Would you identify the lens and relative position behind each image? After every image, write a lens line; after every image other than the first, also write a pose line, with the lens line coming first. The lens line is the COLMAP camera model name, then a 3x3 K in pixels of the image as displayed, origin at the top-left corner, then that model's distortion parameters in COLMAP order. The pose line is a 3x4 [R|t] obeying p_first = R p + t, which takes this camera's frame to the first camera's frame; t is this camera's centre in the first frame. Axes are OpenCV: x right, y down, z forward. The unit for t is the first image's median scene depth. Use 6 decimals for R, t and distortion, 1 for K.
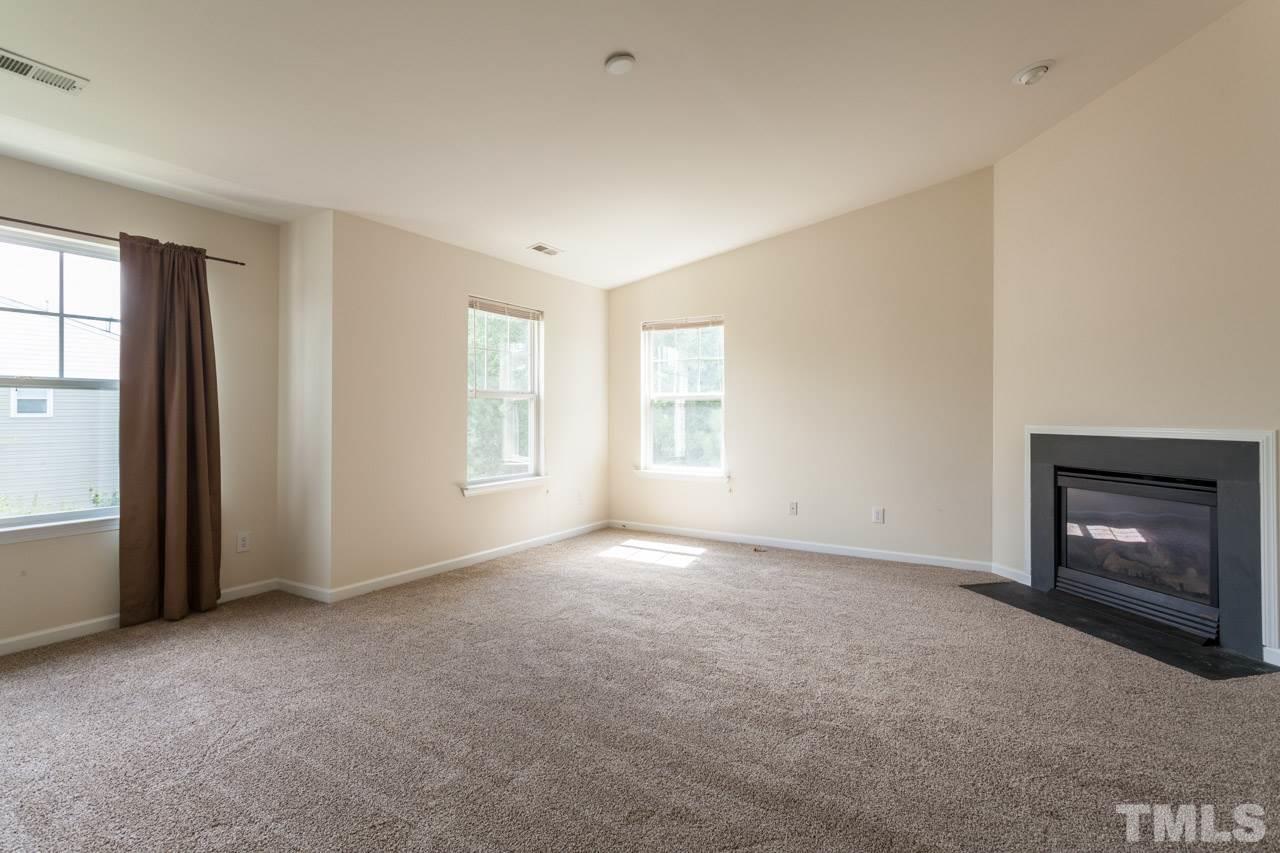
lens RADIAL K [[617.5, 0, 636.9], [0, 617.5, 420.3], [0, 0, 1]] dist [0.005473, -0.000893]
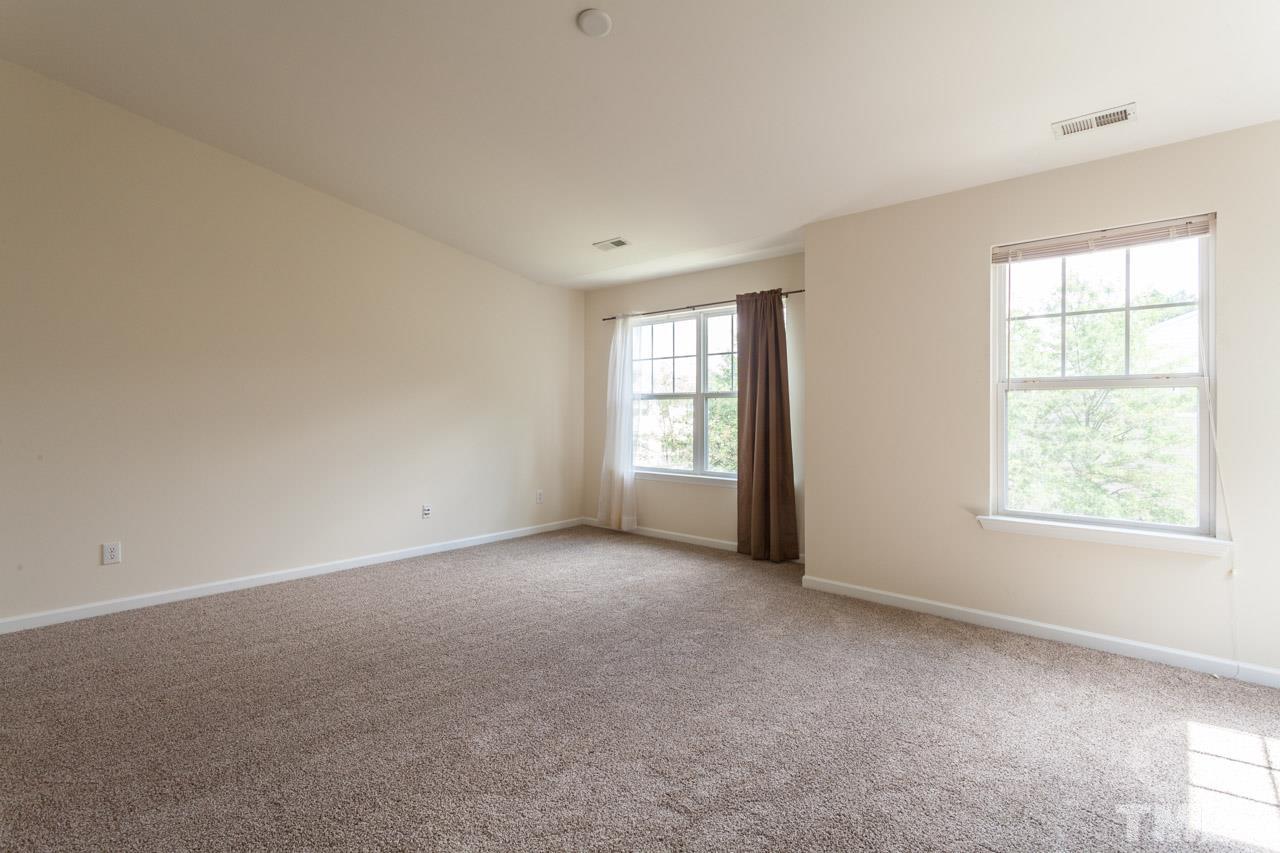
lens RADIAL K [[617.5, 0, 641.1], [0, 617.5, 417.7], [0, 0, 1]] dist [0.005473, -0.000893]
pose [[-0.179297, 0.009656, -0.983748, 0.713740], [-0.011854, 0.999858, 0.011974, -0.014116], [0.983724, 0.013808, -0.179157, 1.037059]]
